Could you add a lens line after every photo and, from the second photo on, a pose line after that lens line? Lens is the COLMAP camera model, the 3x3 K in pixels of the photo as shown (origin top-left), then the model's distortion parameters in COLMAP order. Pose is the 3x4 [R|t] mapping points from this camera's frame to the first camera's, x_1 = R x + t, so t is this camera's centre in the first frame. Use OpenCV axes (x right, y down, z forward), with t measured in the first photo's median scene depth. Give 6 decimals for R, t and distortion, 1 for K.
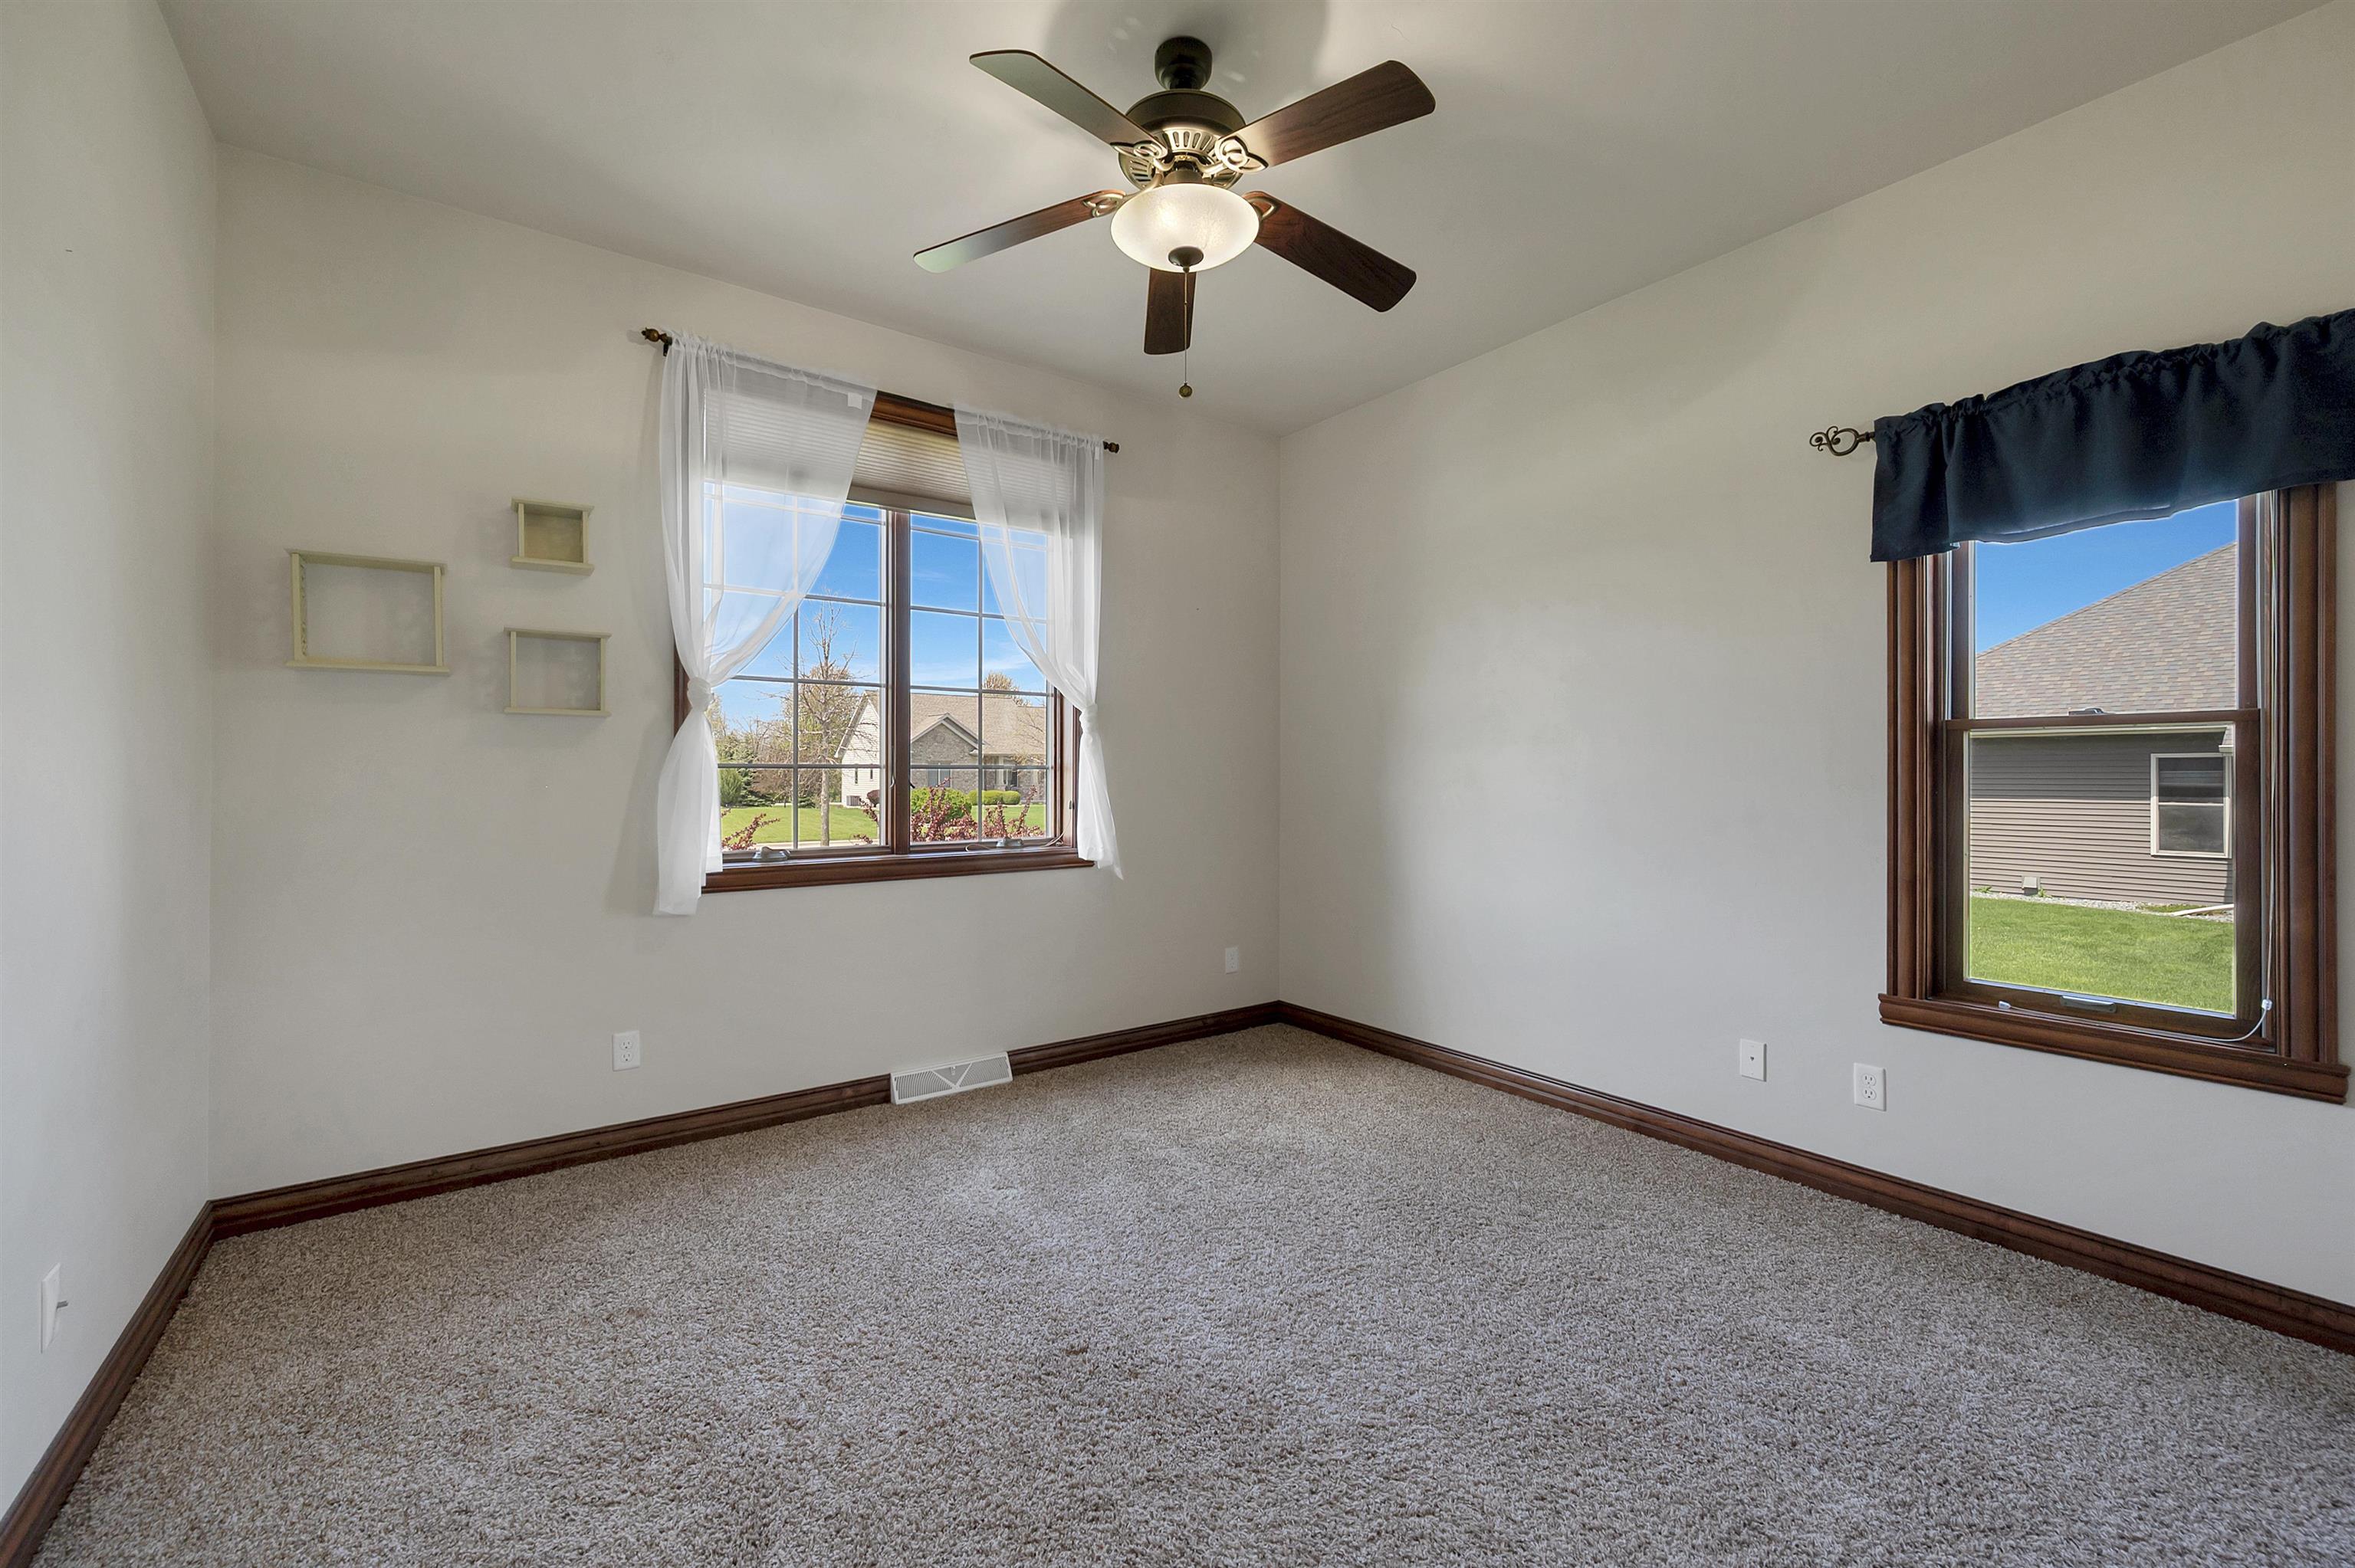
lens RADIAL K [[951.2, 0, 1179.7], [0, 951.2, 780.4], [0, 0, 1]] dist [-0.001926, 0.000634]
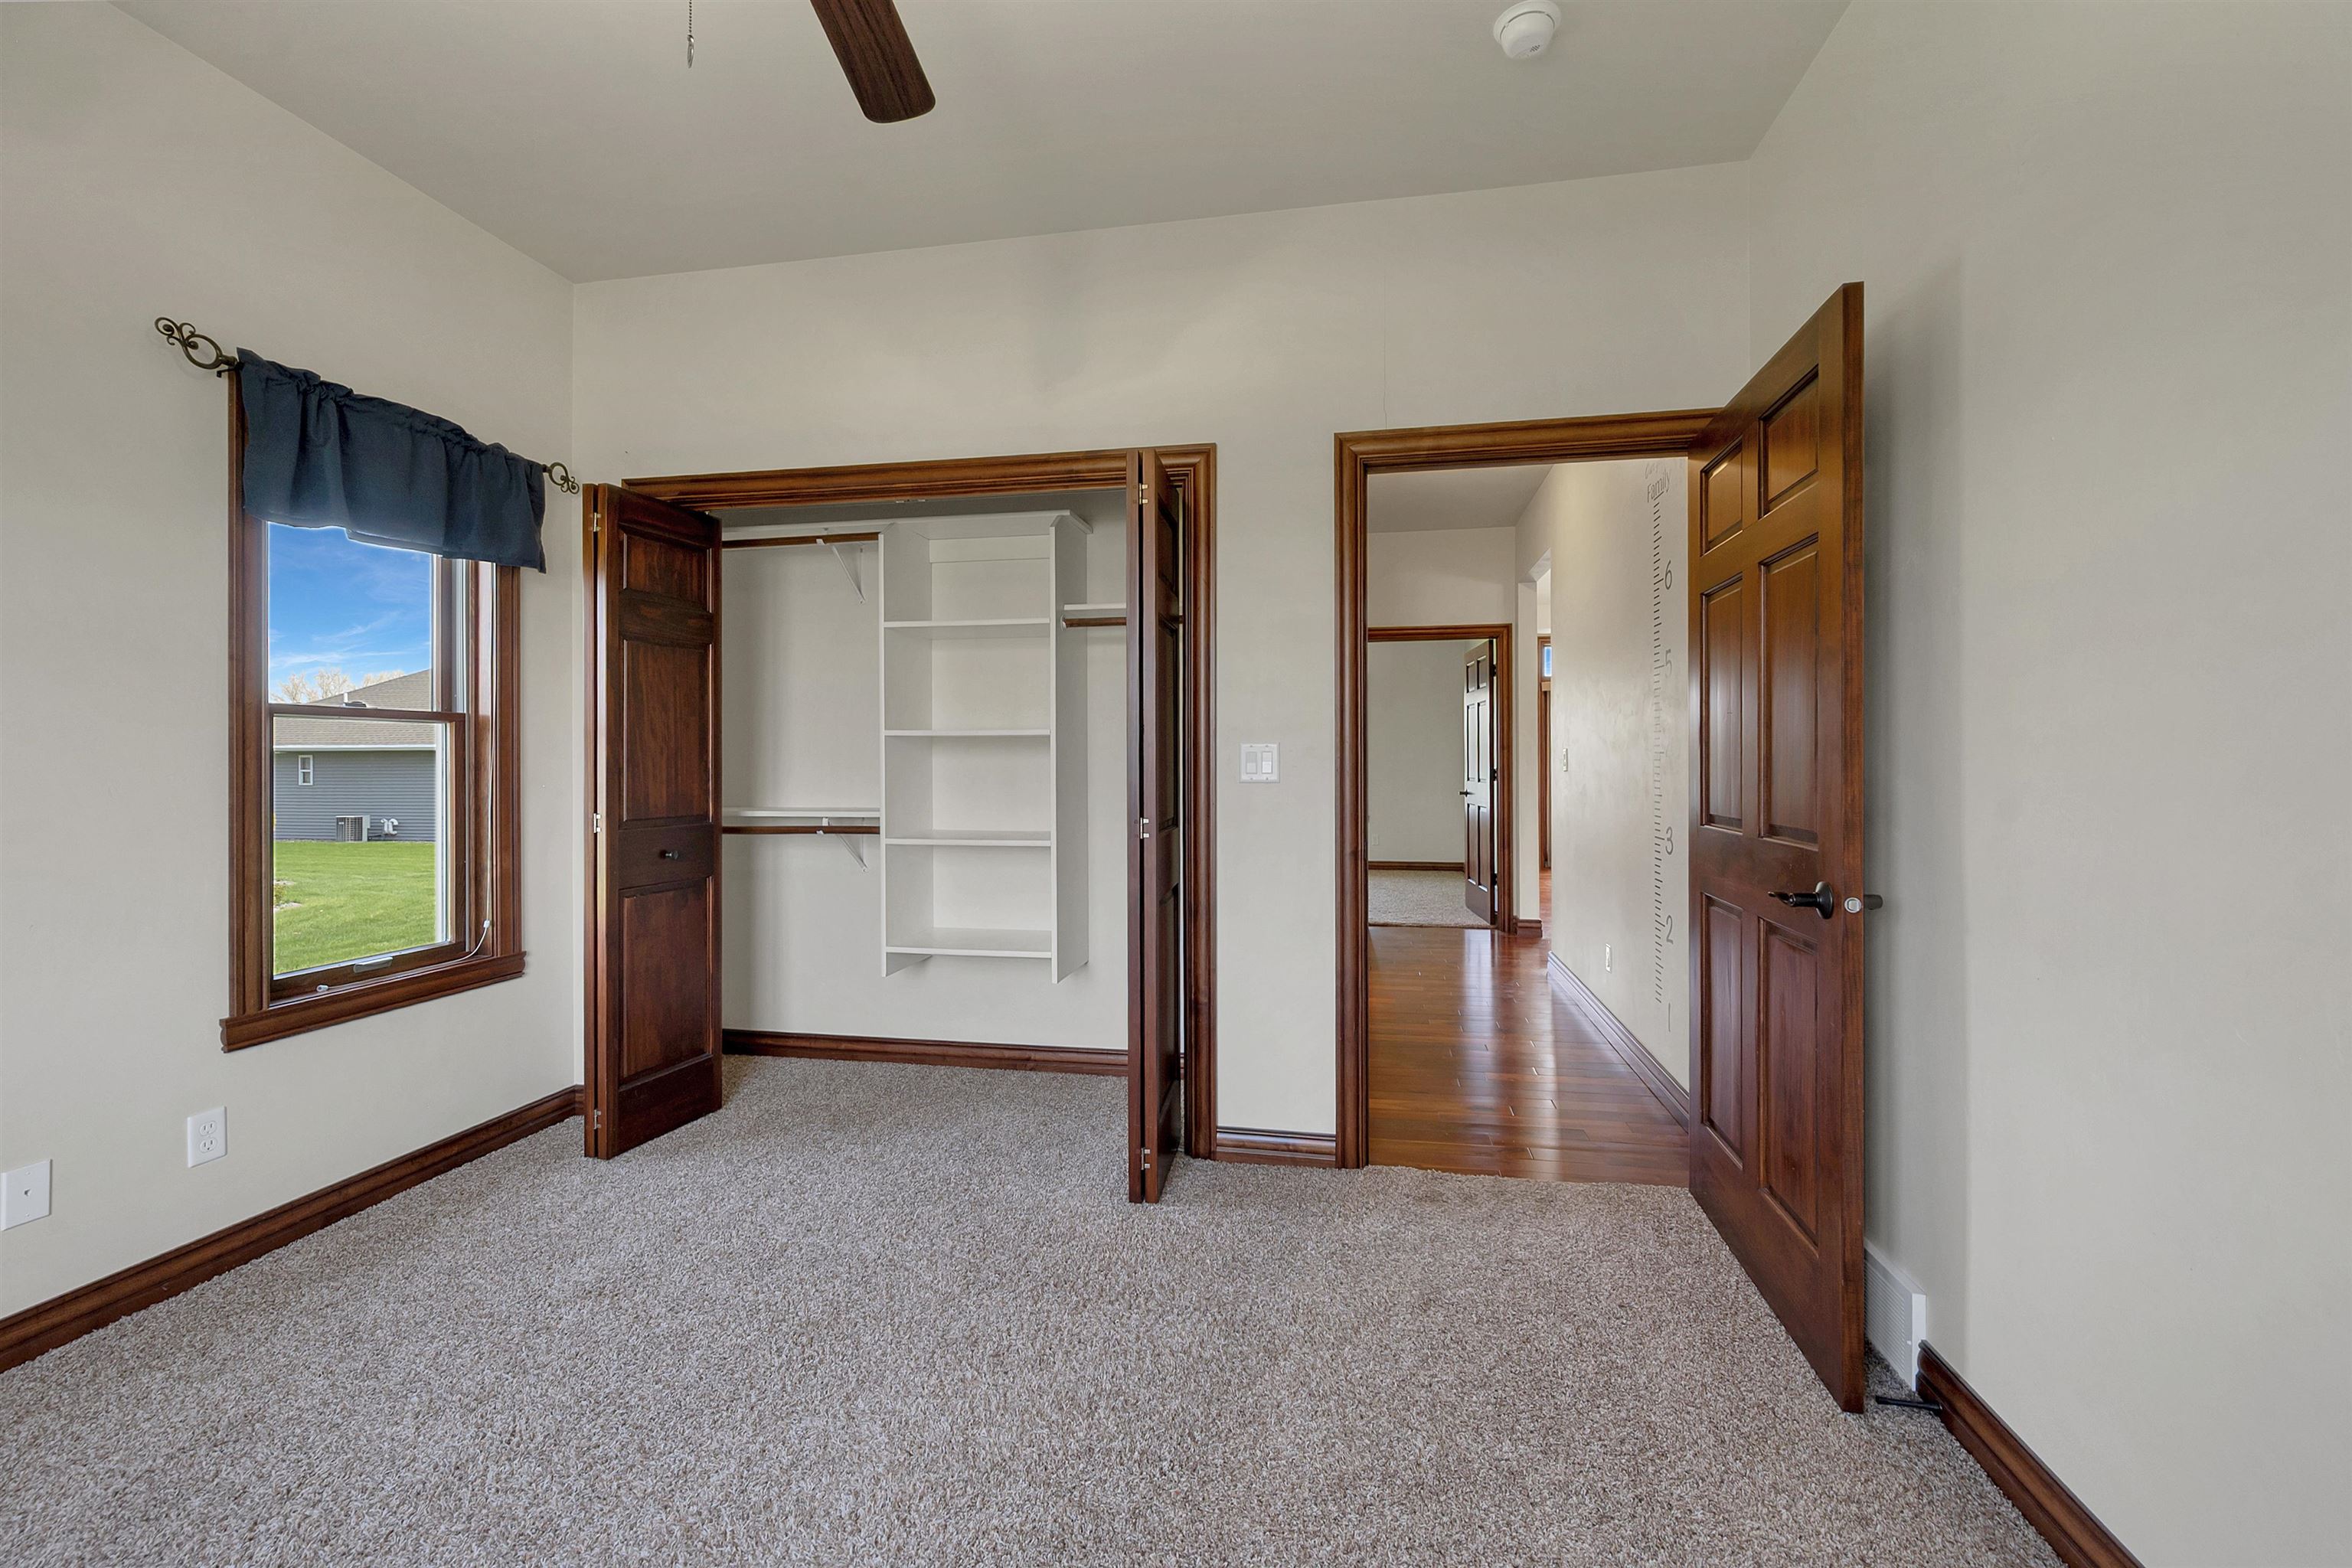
lens RADIAL K [[950.1, 0, 1178.2], [0, 950.1, 780.4], [0, 0, 1]] dist [-0.001926, 0.000634]
pose [[-0.660224, 0.005238, 0.751050, -0.497344], [0.030388, 0.999343, 0.019743, 0.023326], [-0.750454, 0.035858, -0.659950, 0.983537]]
